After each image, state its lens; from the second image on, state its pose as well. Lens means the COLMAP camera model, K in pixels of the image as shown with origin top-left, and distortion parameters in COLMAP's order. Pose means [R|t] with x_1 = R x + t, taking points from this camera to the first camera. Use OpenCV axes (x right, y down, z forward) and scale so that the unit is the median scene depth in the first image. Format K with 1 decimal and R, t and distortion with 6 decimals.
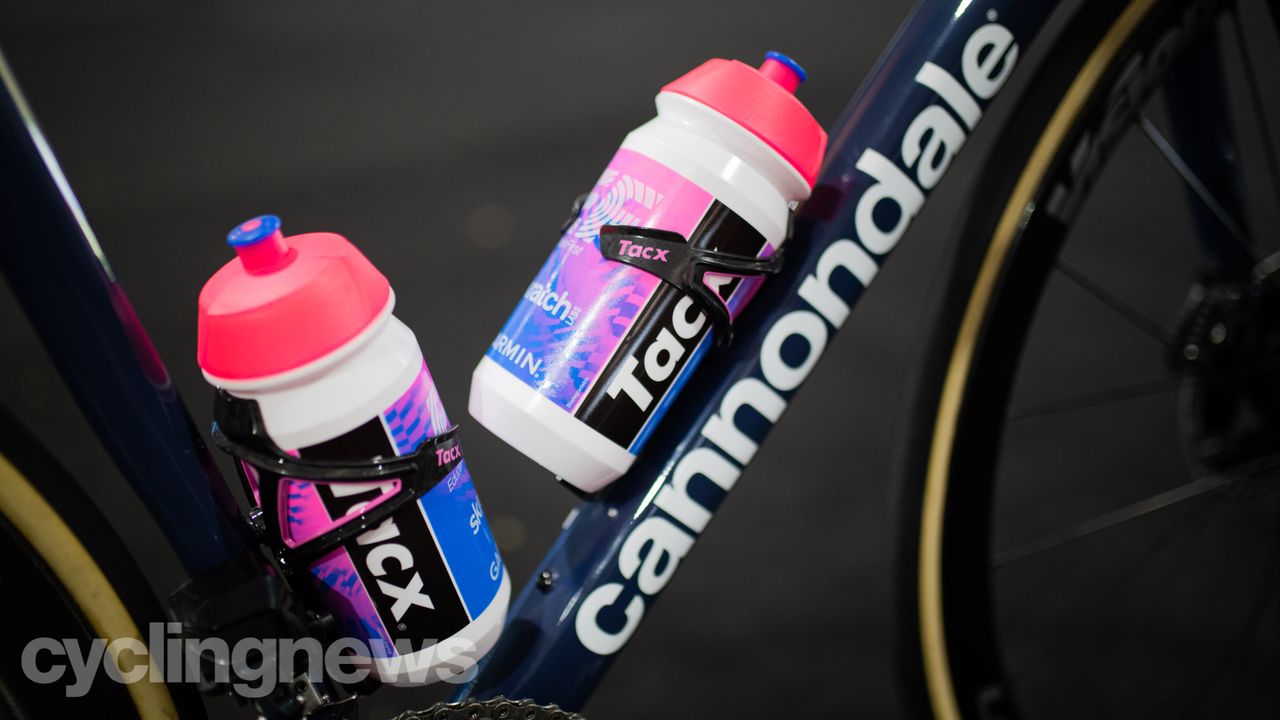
lens RADIAL K [[1468.7, 0, 640.0], [0, 1468.7, 360.0], [0, 0, 1]] dist [-0.040209, 0.009649]
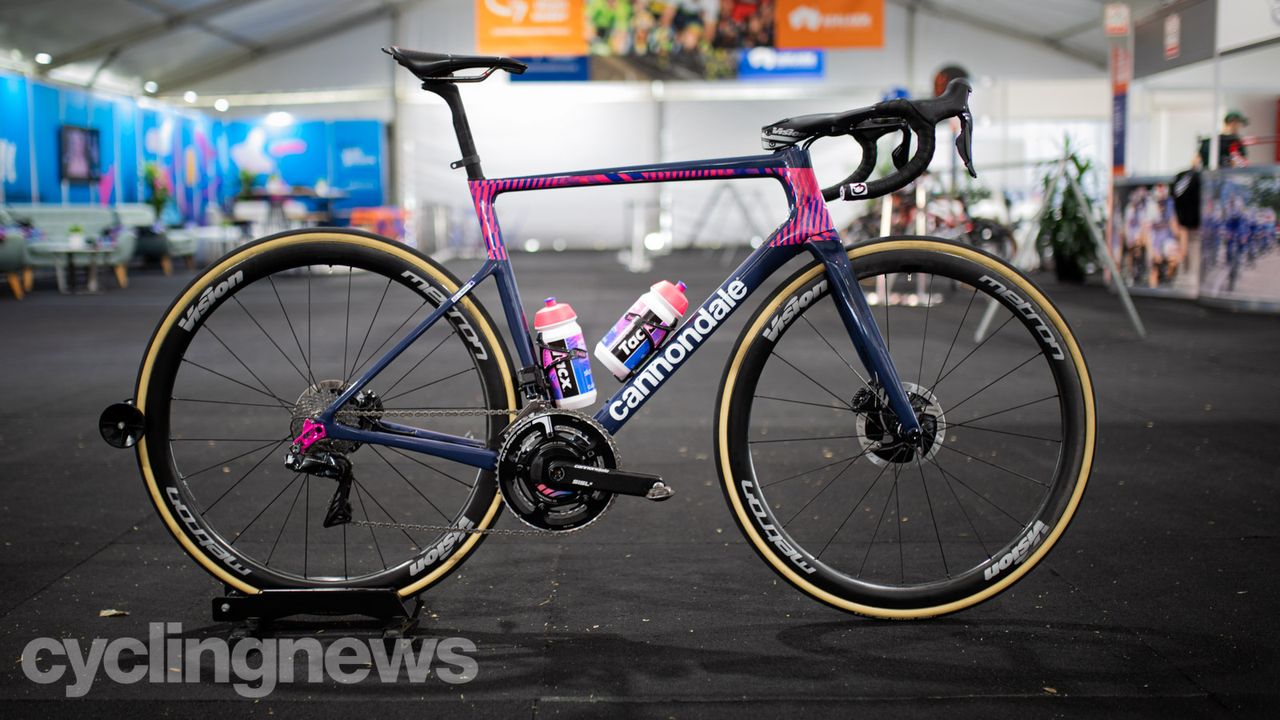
lens RADIAL K [[1391.2, 0, 610.6], [0, 1391.2, 385.7], [0, 0, 1]] dist [0.006363, 0.008649]
pose [[0.874871, 0.105612, -0.472702, 1.834229], [-0.224062, 0.953483, -0.201662, 0.922790], [0.429415, 0.282342, 0.857838, -2.419301]]
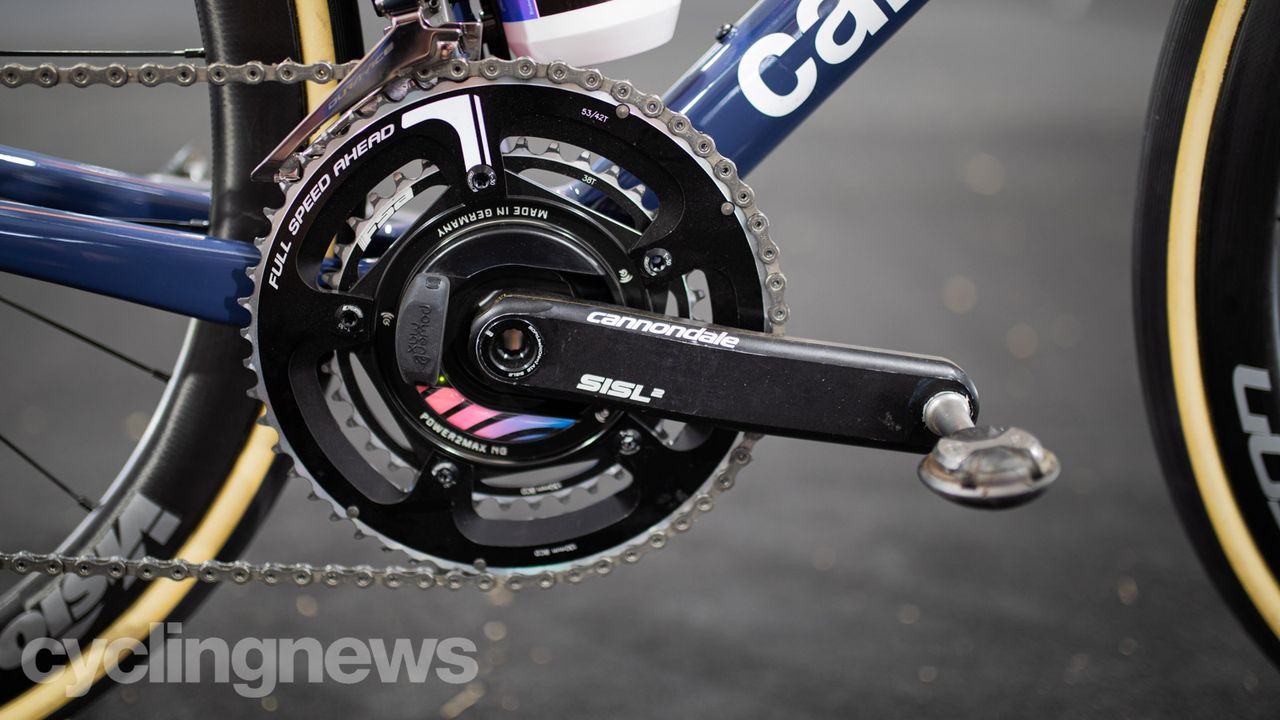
lens RADIAL K [[1468.7, 0, 640.0], [0, 1468.7, 360.0], [0, 0, 1]] dist [-0.040209, 0.009649]
pose [[0.899670, 0.203648, -0.386163, 0.313336], [-0.231178, 0.972572, -0.025692, 0.413010], [0.370339, 0.112386, 0.922073, 0.112961]]
